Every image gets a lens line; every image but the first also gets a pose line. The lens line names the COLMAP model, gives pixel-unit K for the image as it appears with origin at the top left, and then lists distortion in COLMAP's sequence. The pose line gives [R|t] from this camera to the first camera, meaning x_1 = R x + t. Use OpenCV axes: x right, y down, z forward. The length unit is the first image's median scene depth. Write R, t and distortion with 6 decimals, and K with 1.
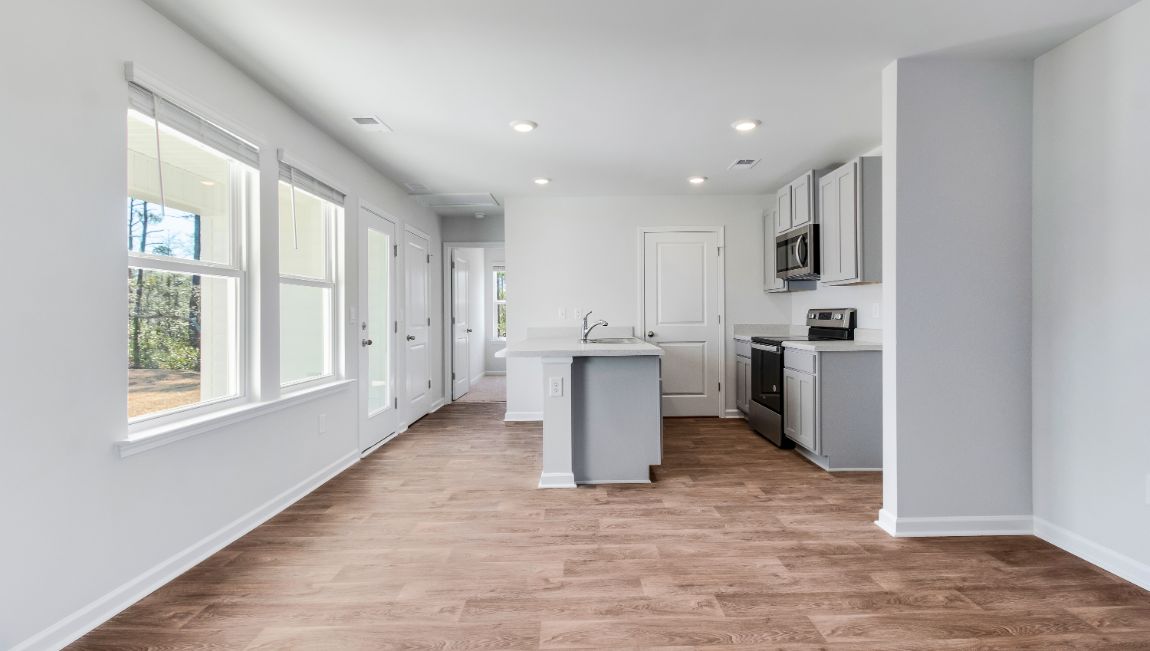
lens RADIAL K [[544.4, 0, 580.9], [0, 544.4, 311.0], [0, 0, 1]] dist [0.004836, -0.006016]
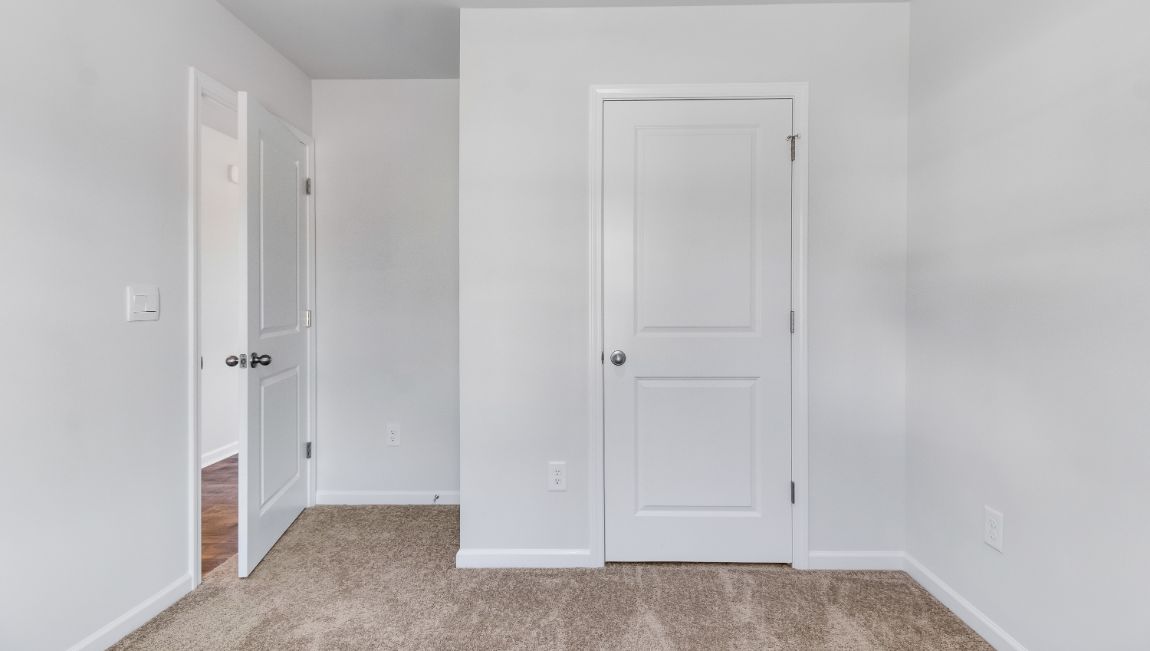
lens RADIAL K [[641.1, 0, 574.0], [0, 641.1, 324.9], [0, 0, 1]] dist [0.004416, 0.000126]
pose [[0.999706, 0.005758, -0.023550, 0.168184], [-0.005450, 0.999899, 0.013132, 0.020014], [0.023623, -0.013000, 0.999636, 0.846684]]
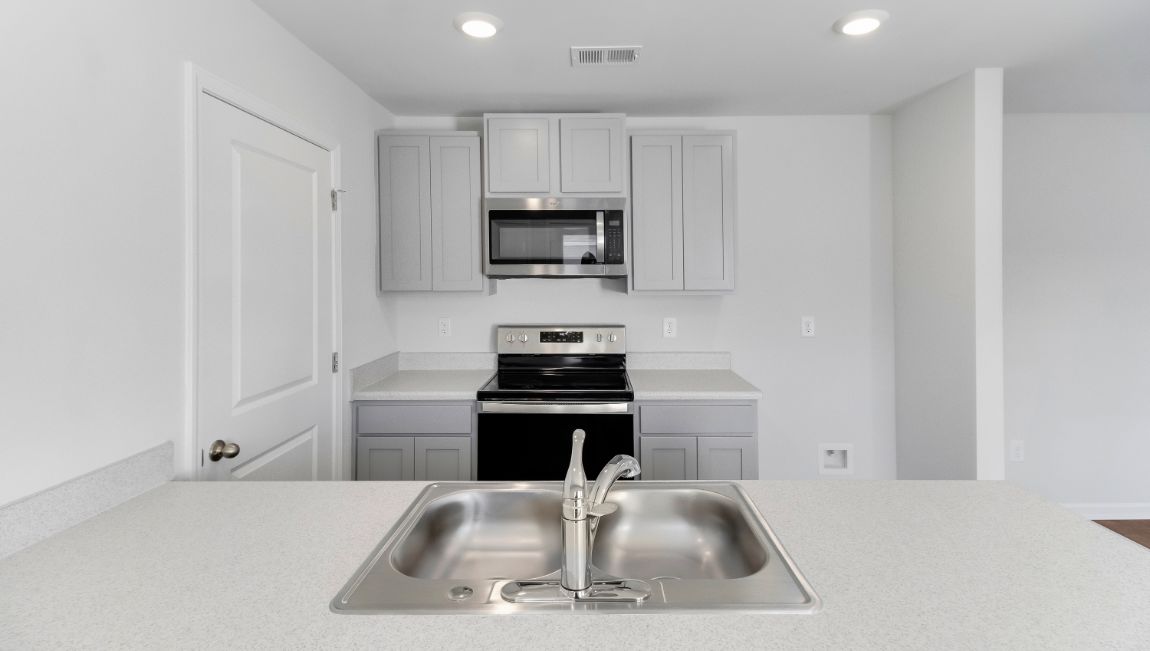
lens RADIAL K [[544.4, 0, 592.4], [0, 544.4, 277.6], [0, 0, 1]] dist [0.004836, -0.006016]
pose [[-0.001956, 0.007340, 0.999971, -0.269929], [-0.002646, 0.999970, -0.007345, -0.077100], [-0.999995, -0.002660, -0.001936, 1.292537]]
